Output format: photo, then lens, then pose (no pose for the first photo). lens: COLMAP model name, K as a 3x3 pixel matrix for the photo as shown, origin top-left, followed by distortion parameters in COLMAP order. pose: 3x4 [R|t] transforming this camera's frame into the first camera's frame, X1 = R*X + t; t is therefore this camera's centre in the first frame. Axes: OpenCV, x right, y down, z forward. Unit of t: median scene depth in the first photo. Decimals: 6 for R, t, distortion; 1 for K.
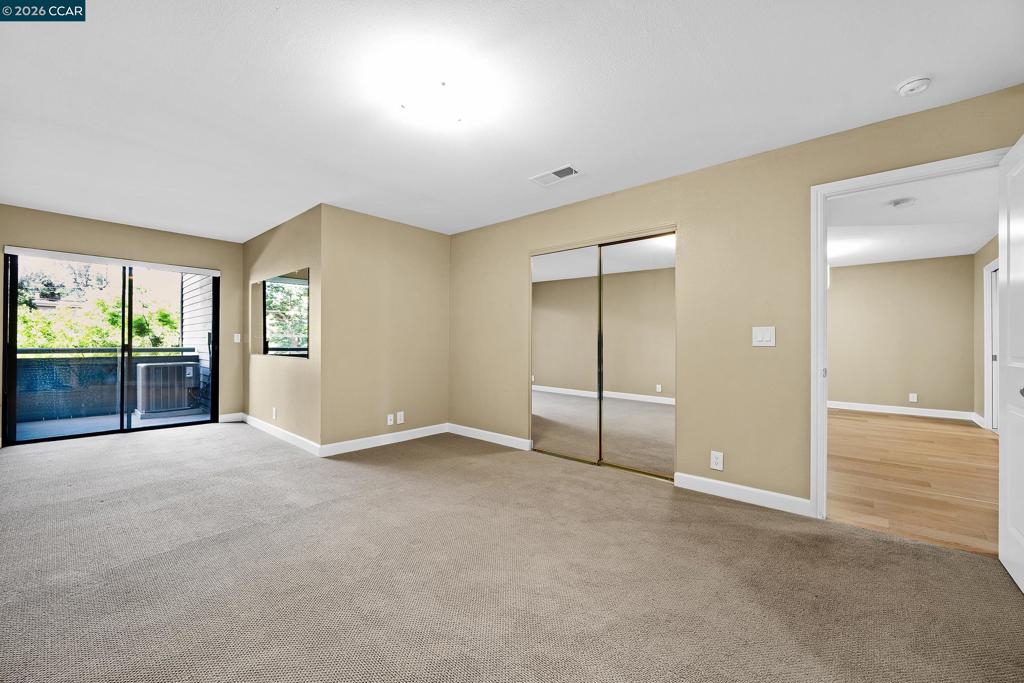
lens RADIAL K [[406.9, 0, 511.7], [0, 406.9, 343.4], [0, 0, 1]] dist [0.000034, 0.000445]
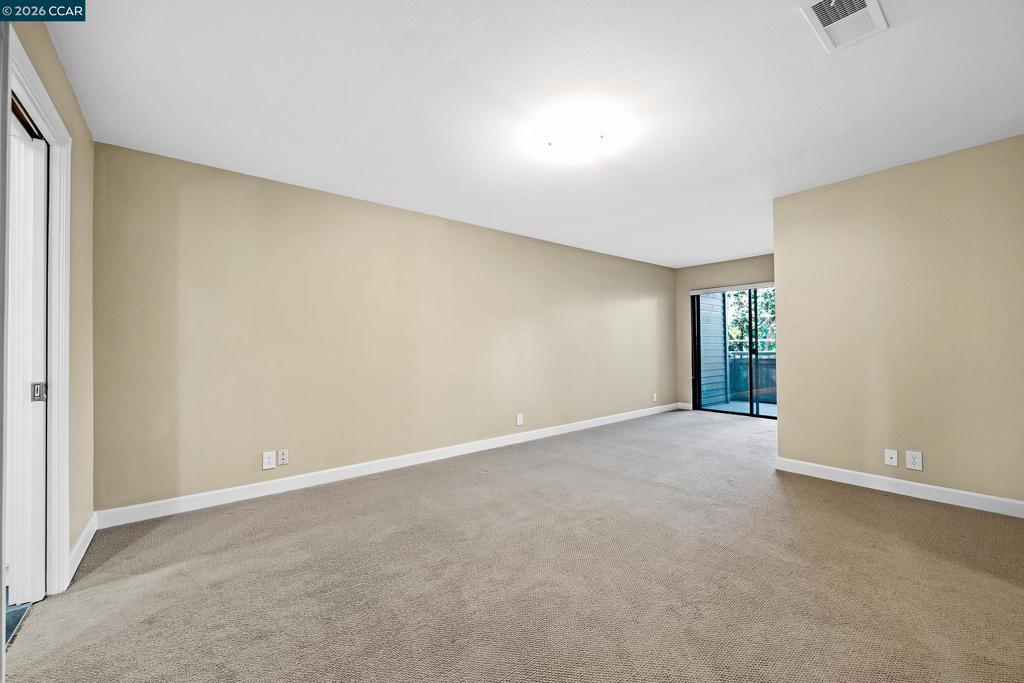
lens RADIAL K [[406.9, 0, 511.7], [0, 406.9, 344.2], [0, 0, 1]] dist [0.000034, 0.000445]
pose [[-0.168236, -0.014859, -0.985635, 0.577789], [0.008420, 0.999828, -0.016510, 0.002997], [0.985711, -0.011077, -0.168082, 0.575573]]
